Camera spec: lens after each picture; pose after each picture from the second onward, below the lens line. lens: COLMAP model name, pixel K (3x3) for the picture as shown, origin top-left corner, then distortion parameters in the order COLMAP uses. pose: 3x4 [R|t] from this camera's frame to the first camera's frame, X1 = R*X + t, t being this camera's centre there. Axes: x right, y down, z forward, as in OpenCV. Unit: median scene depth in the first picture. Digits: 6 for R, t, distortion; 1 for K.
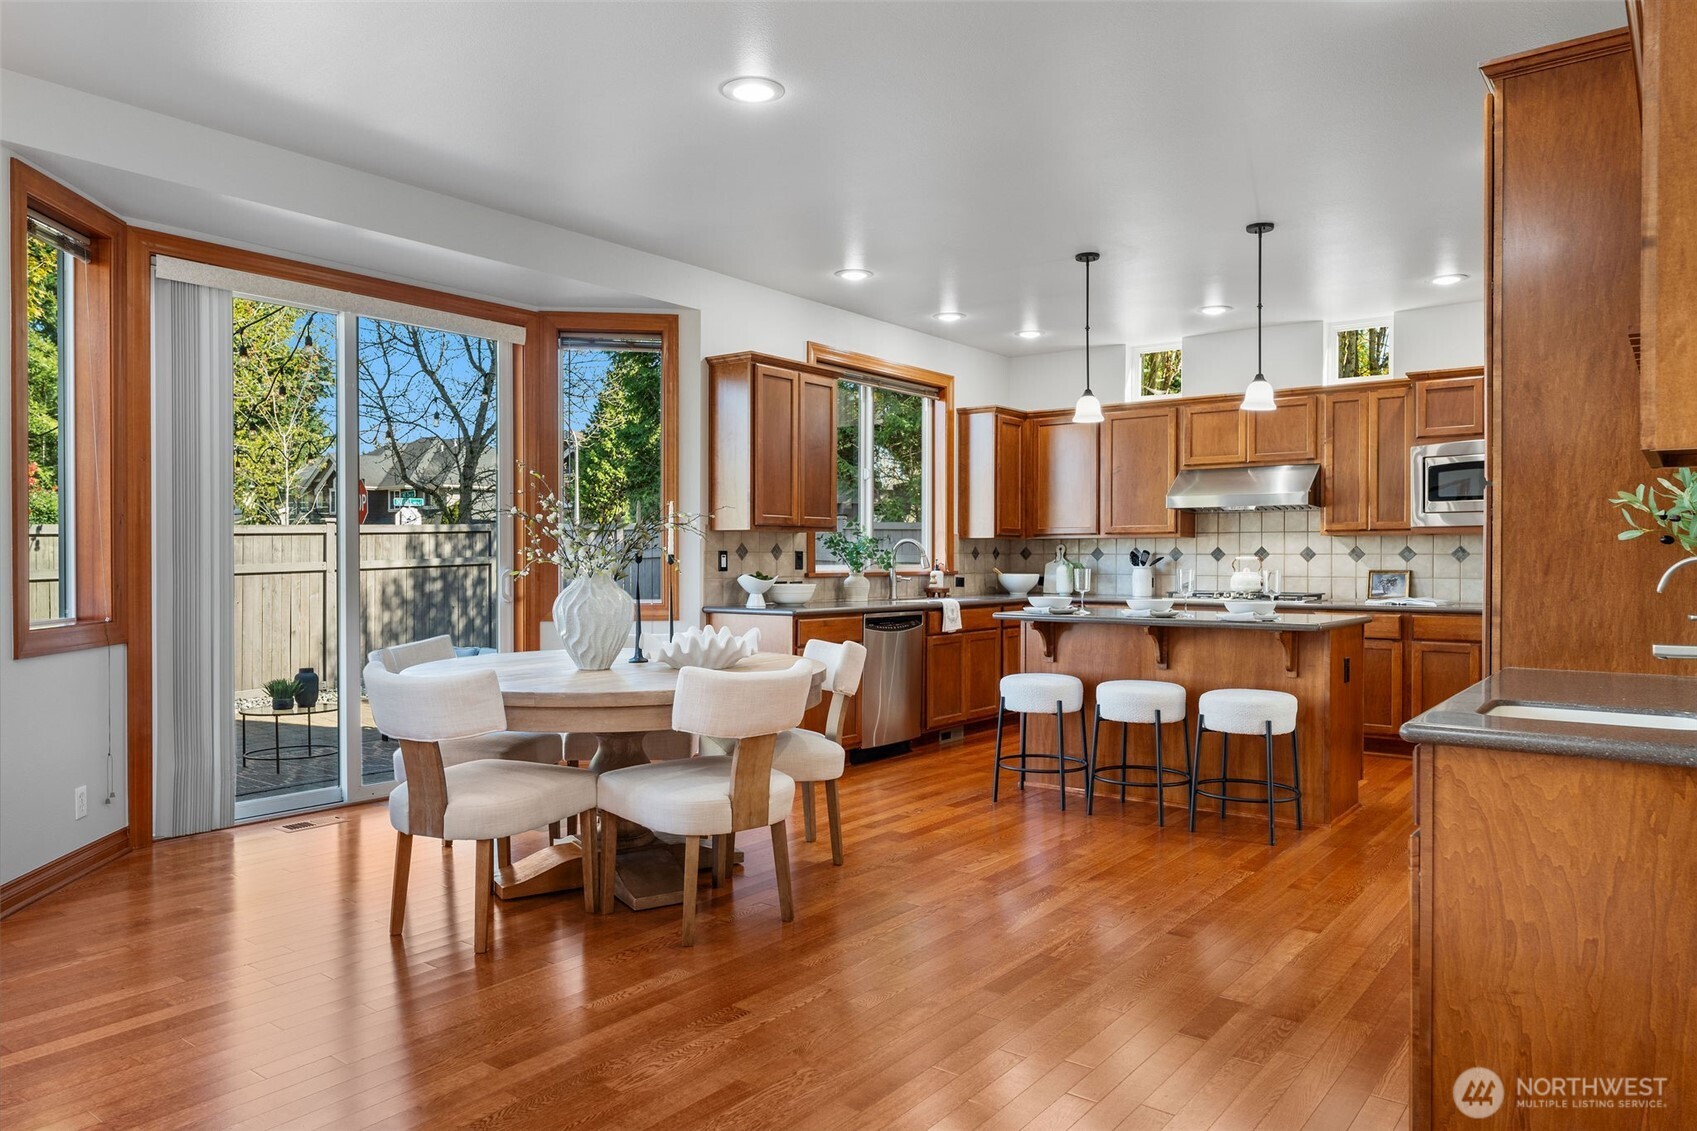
lens RADIAL K [[1132.1, 0, 847.9], [0, 1132.1, 569.2], [0, 0, 1]] dist [0.003846, -0.000229]
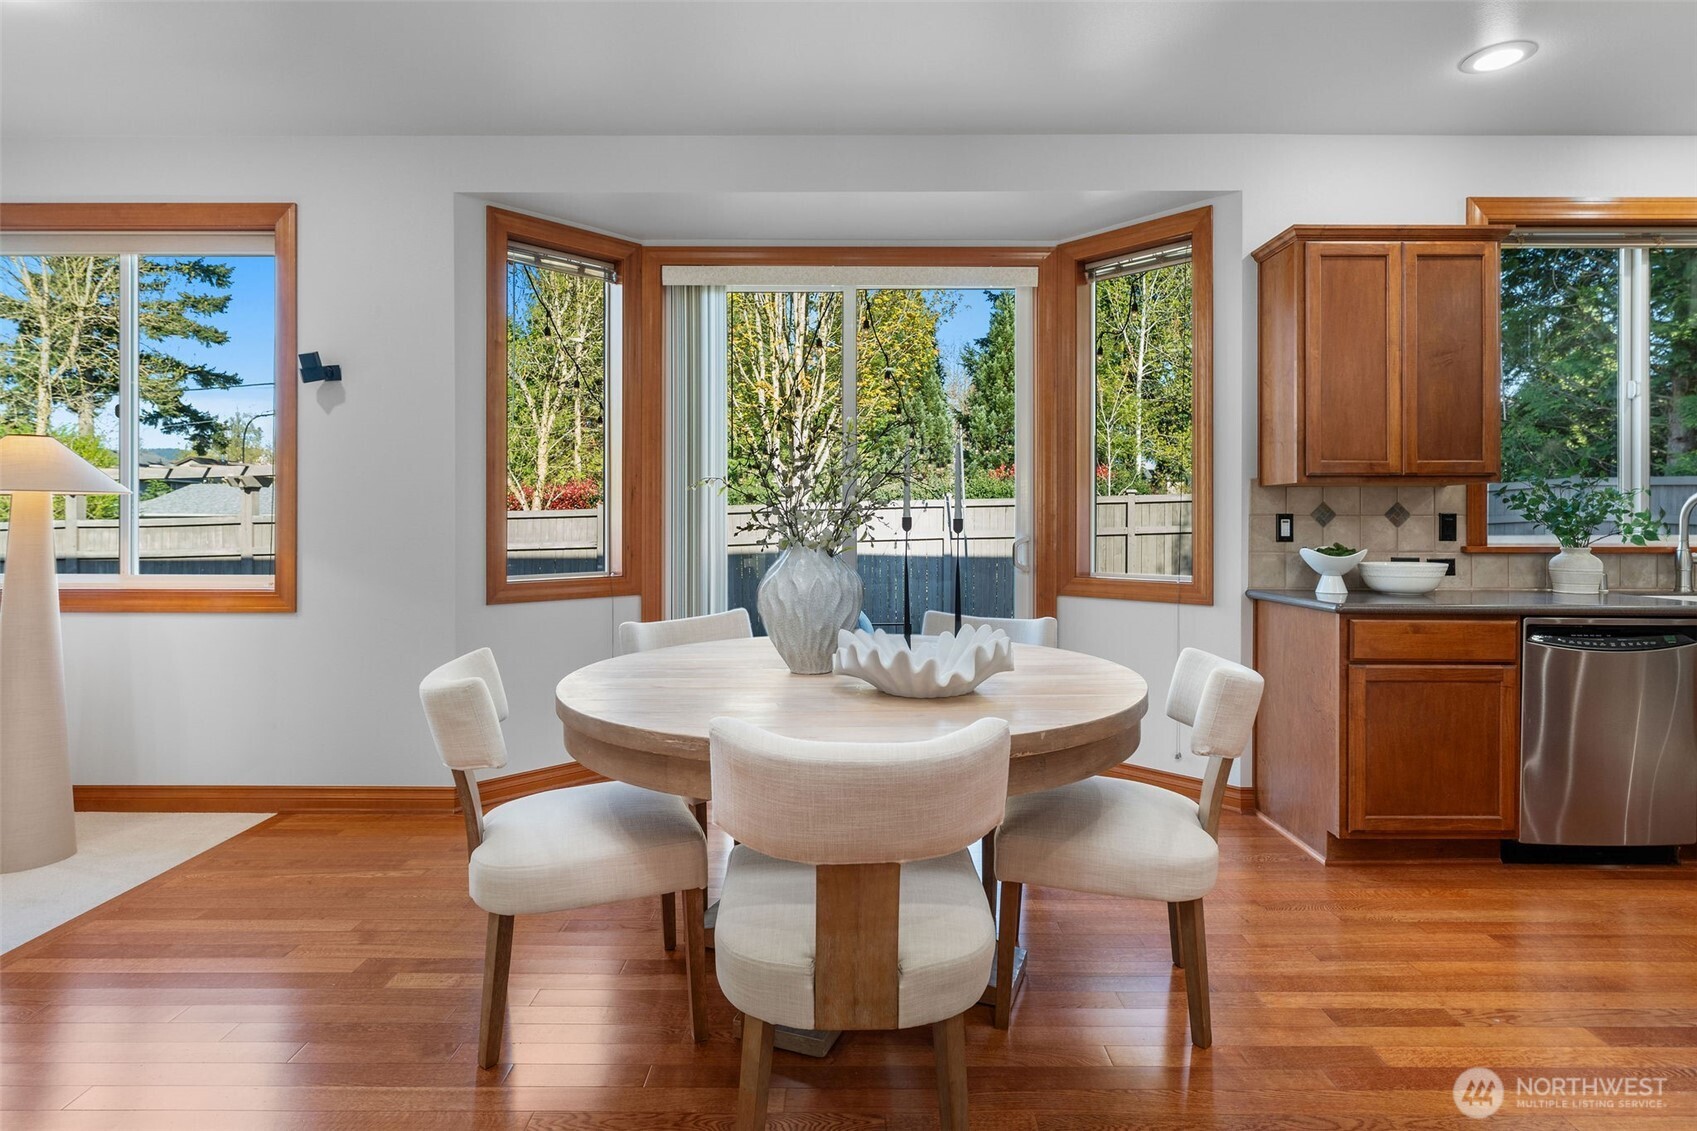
lens RADIAL K [[877.2, 0, 857.9], [0, 877.2, 520.6], [0, 0, 1]] dist [0.002828, -0.001287]
pose [[0.607068, -0.002866, -0.794645, 0.151626], [-0.007868, 0.999923, -0.009617, -0.003792], [0.794611, 0.012090, 0.606998, 0.392355]]
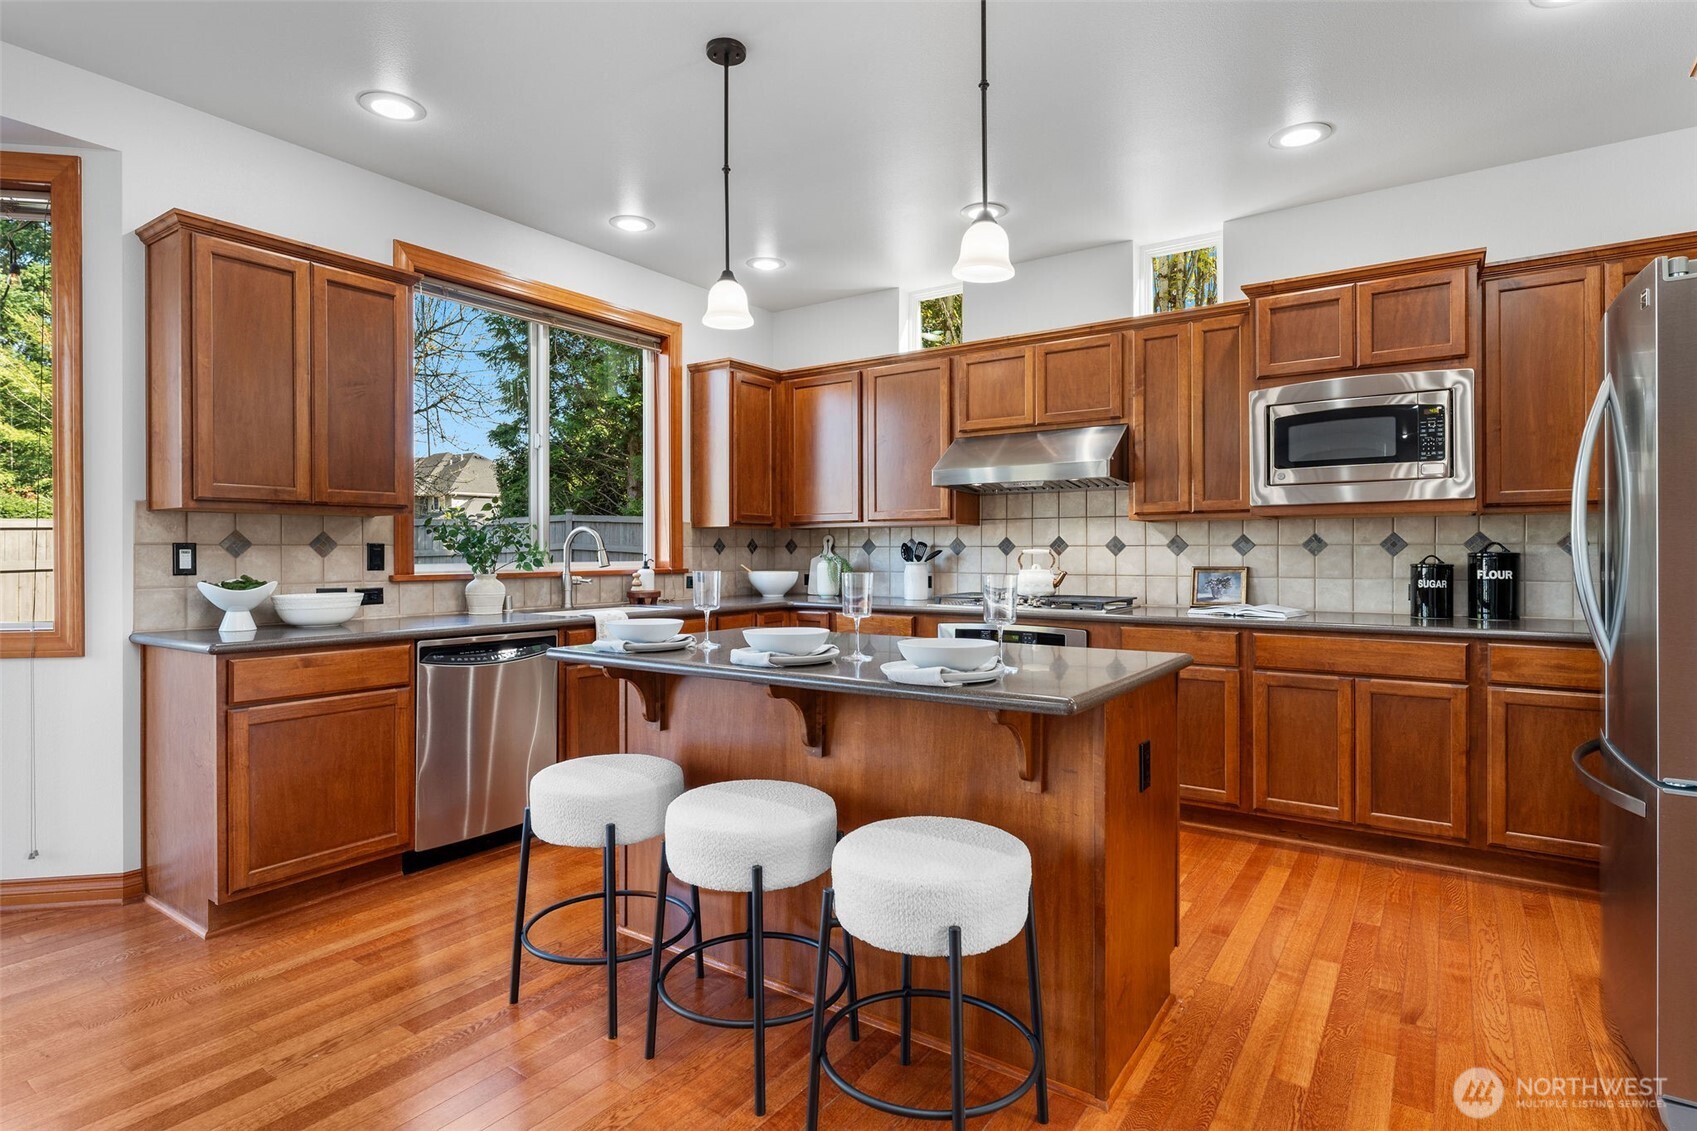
lens RADIAL K [[863.3, 0, 854.6], [0, 863.3, 554.0], [0, 0, 1]] dist [-0.005187, 0.000681]
pose [[0.998866, -0.003817, 0.047459, 0.212622], [0.004158, 0.999966, -0.007087, -0.004555], [-0.047430, 0.007277, 0.998848, 0.448375]]
